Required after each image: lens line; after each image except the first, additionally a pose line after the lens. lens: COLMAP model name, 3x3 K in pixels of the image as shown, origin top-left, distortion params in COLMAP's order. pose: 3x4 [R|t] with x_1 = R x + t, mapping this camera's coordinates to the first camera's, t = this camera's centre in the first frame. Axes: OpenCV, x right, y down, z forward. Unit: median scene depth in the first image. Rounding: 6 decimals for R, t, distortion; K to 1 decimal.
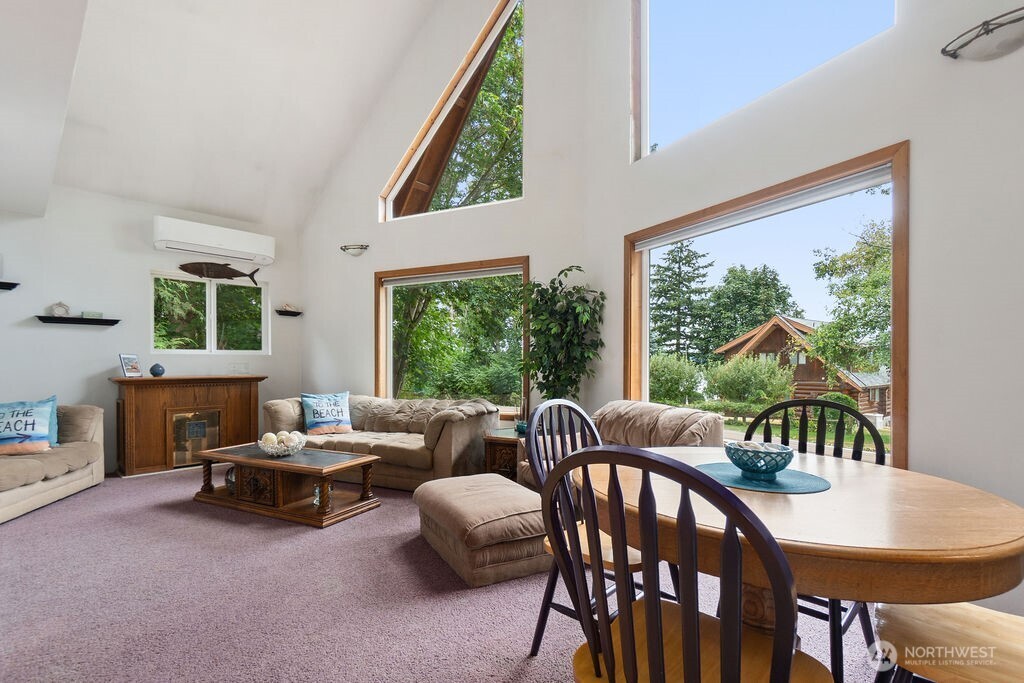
lens RADIAL K [[479.7, 0, 503.2], [0, 479.7, 366.1], [0, 0, 1]] dist [0.000545, 0.000039]
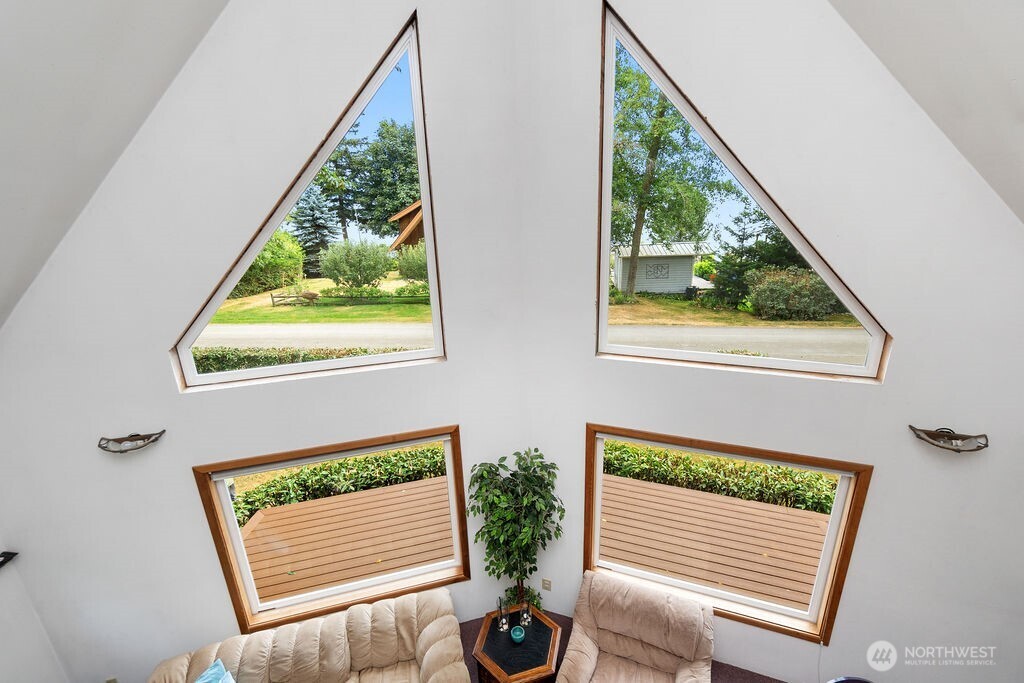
lens RADIAL K [[452.5, 0, 516.2], [0, 452.5, 347.0], [0, 0, 1]] dist [0.001481, 0.000047]
pose [[0.745311, -0.236215, 0.623469, -0.286284], [0.036053, 0.948044, 0.316089, -0.520536], [-0.665741, -0.213107, 0.715104, 0.334402]]
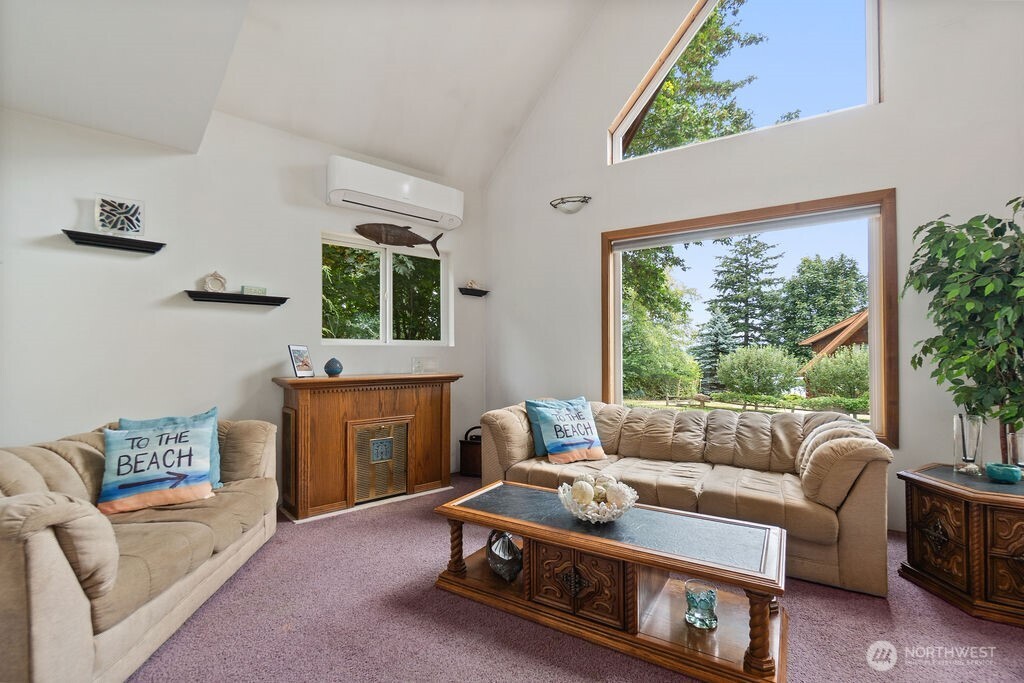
lens RADIAL K [[456.9, 0, 514.3], [0, 456.9, 347.7], [0, 0, 1]] dist [-0.000325, -0.000328]
pose [[0.995788, -0.004516, -0.091569, -0.340503], [0.002290, 0.999700, -0.024401, -0.003078], [0.091652, 0.024089, 0.995500, 0.299393]]
